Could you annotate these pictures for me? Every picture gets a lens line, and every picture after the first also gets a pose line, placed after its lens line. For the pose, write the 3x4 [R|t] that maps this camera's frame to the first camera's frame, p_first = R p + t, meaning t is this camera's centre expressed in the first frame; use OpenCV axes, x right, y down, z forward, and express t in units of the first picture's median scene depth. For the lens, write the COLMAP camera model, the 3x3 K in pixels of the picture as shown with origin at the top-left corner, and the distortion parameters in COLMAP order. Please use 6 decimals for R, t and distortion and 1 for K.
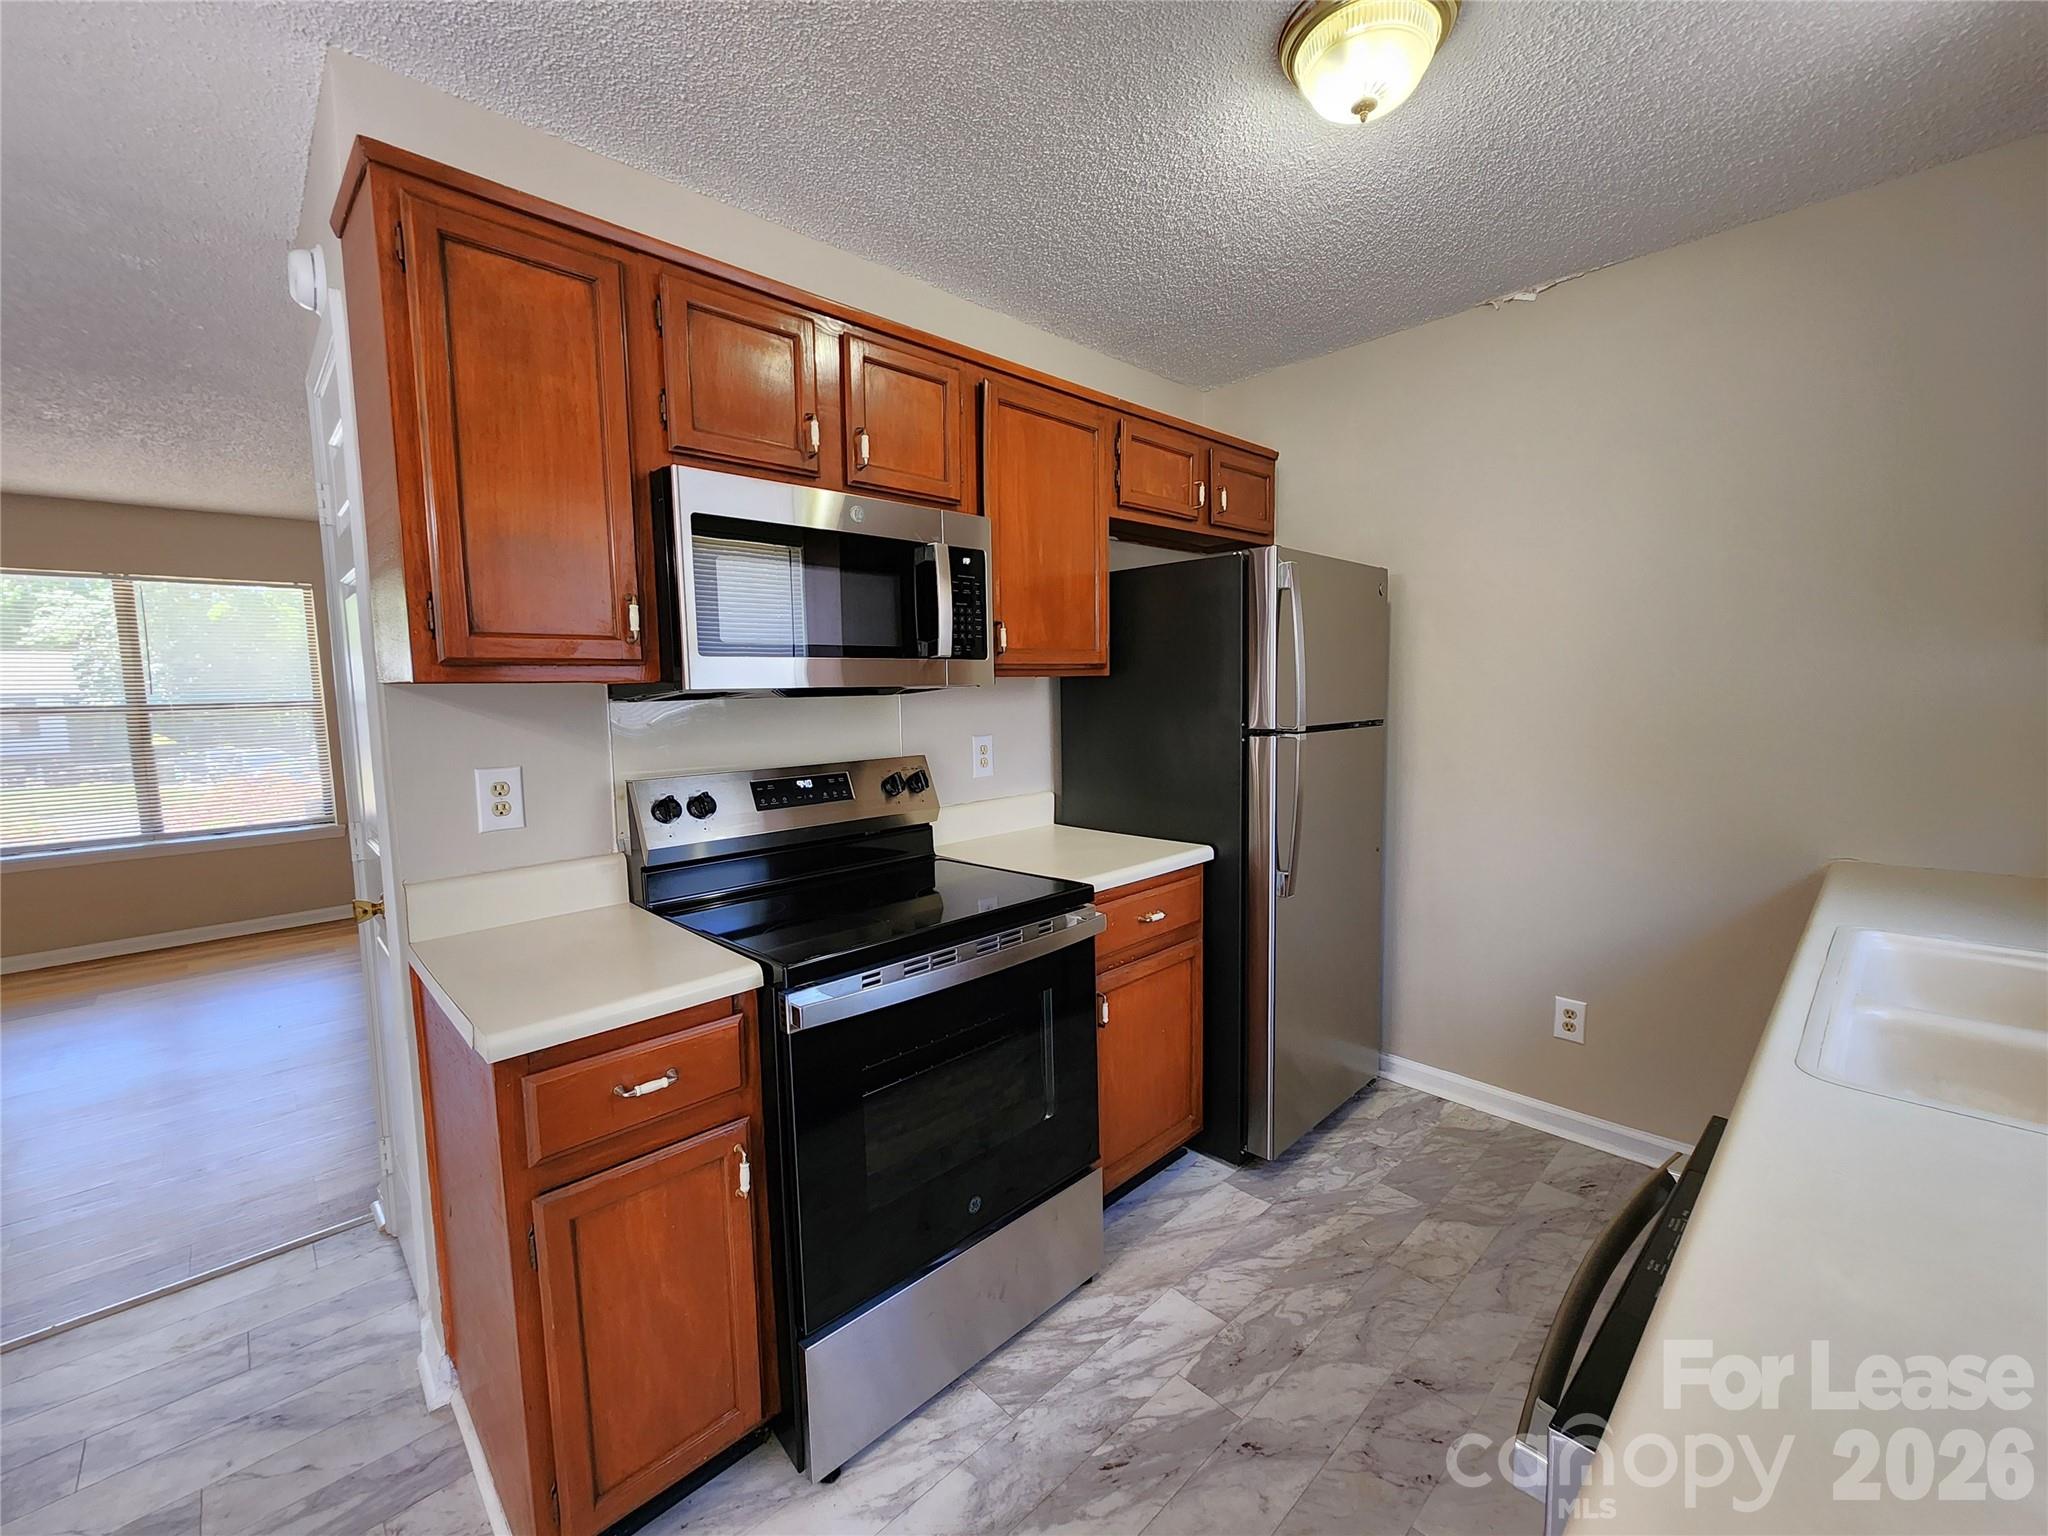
lens RADIAL K [[839.7, 0, 1036.7], [0, 839.7, 769.7], [0, 0, 1]] dist [-0.000006, -0.000071]
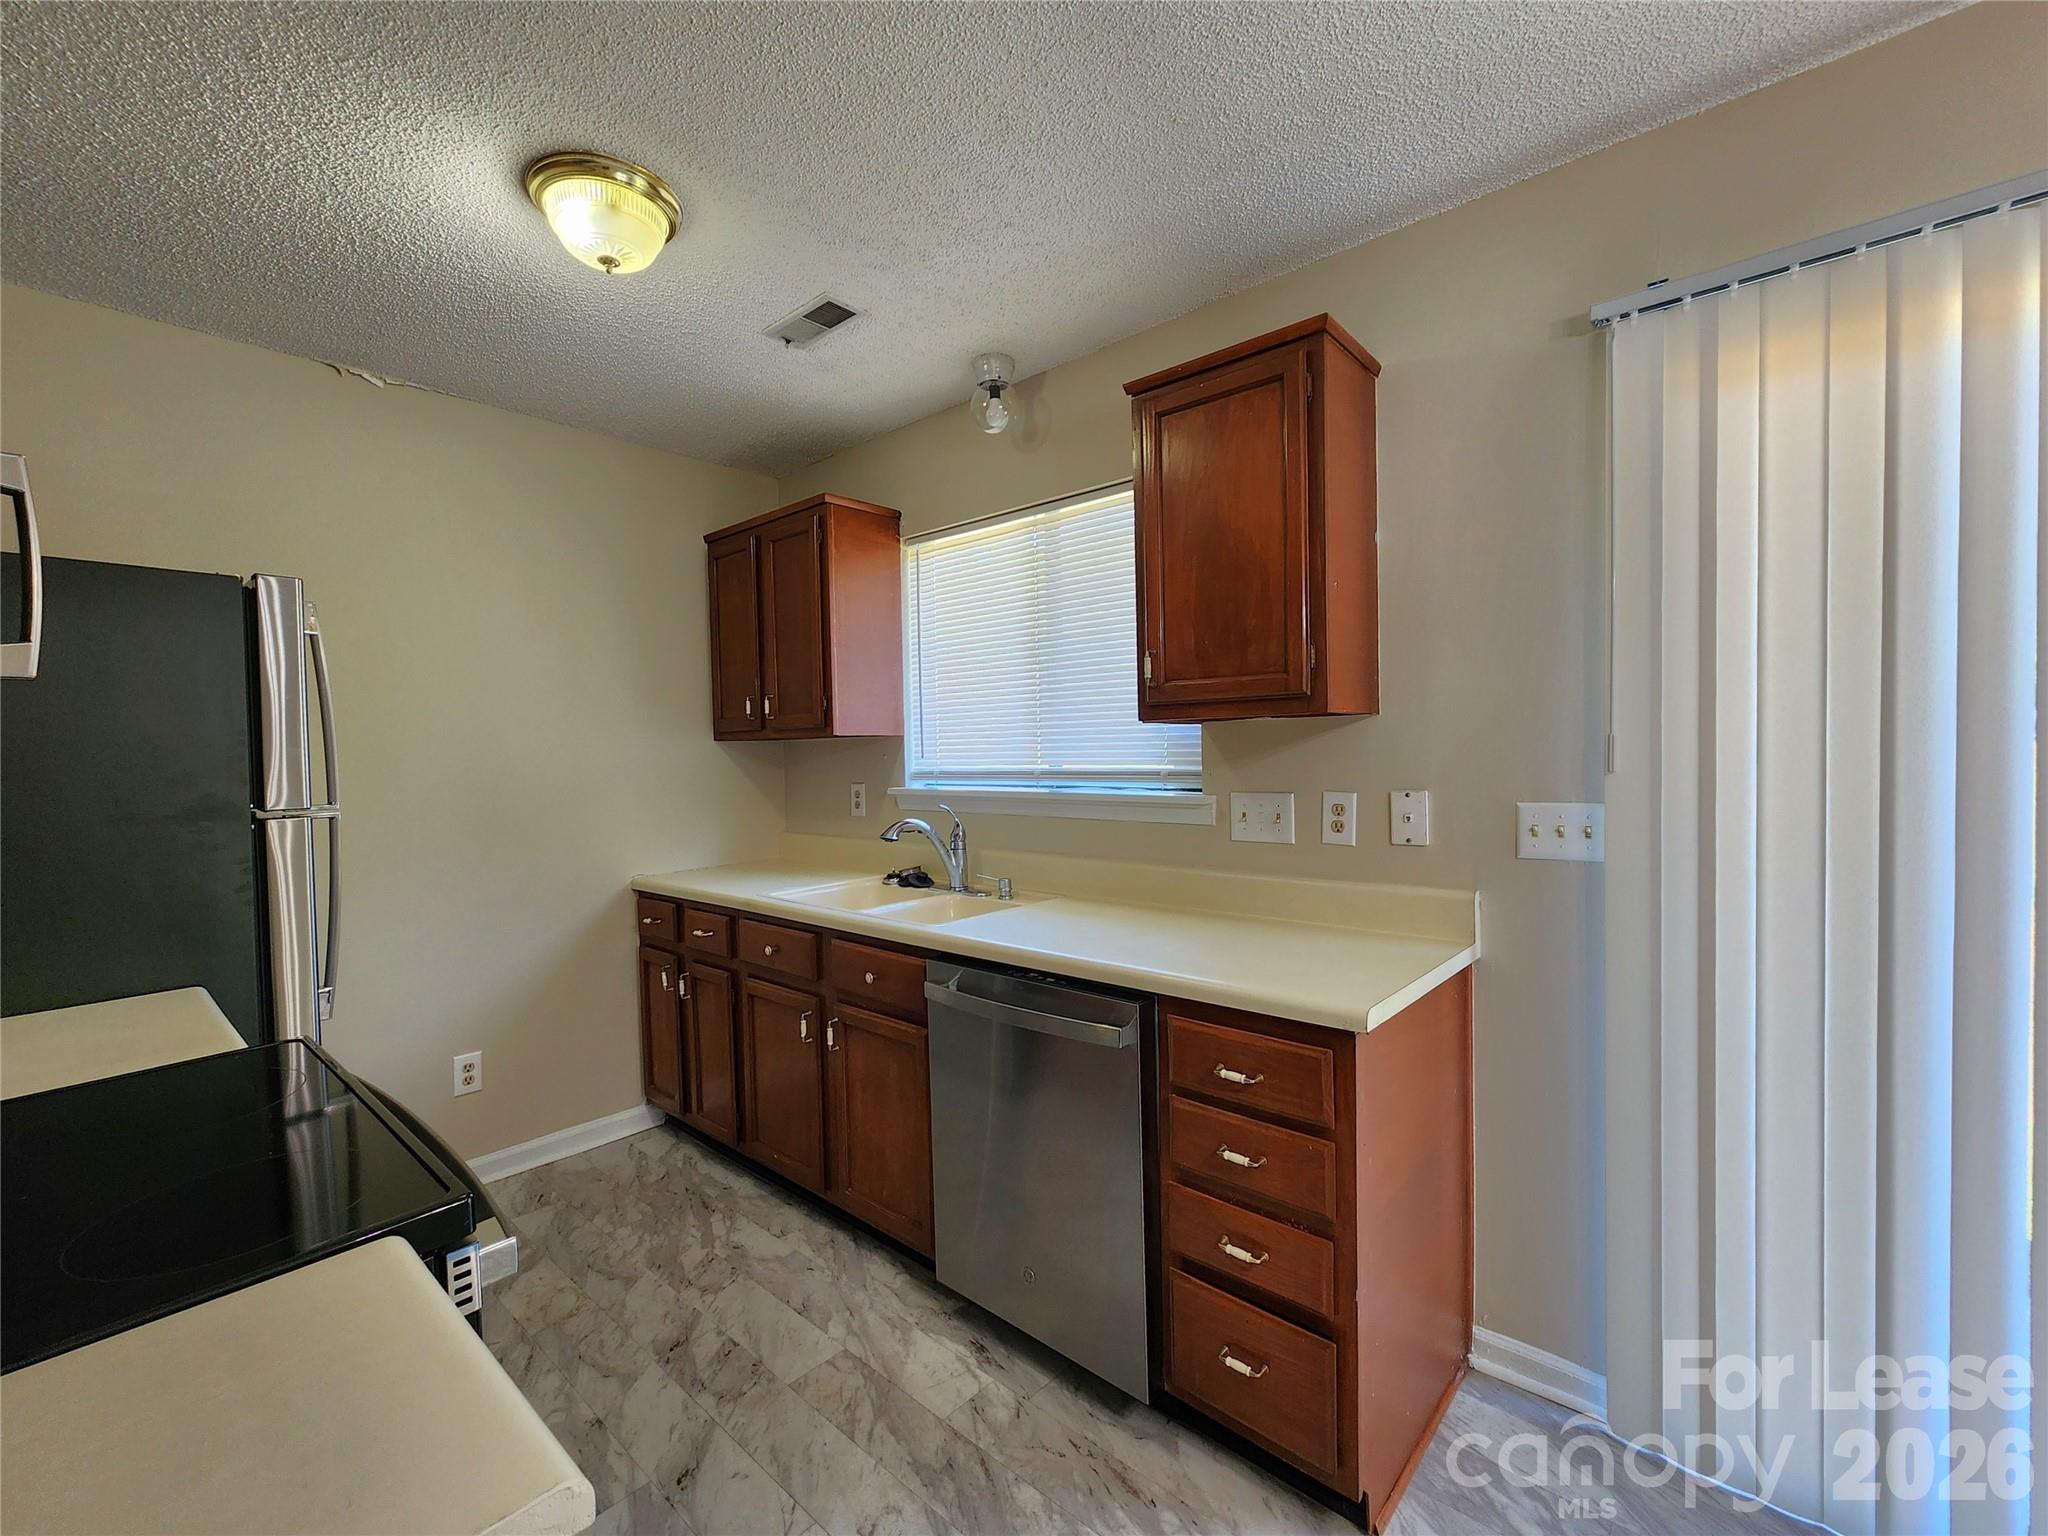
lens RADIAL K [[839.7, 0, 1038.0], [0, 839.7, 771.7], [0, 0, 1]] dist [-0.000006, -0.000071]
pose [[-0.089578, 0.004146, 0.995971, -0.738719], [0.103192, 0.994648, 0.005141, -0.020876], [-0.990620, 0.103237, -0.089526, 0.508399]]
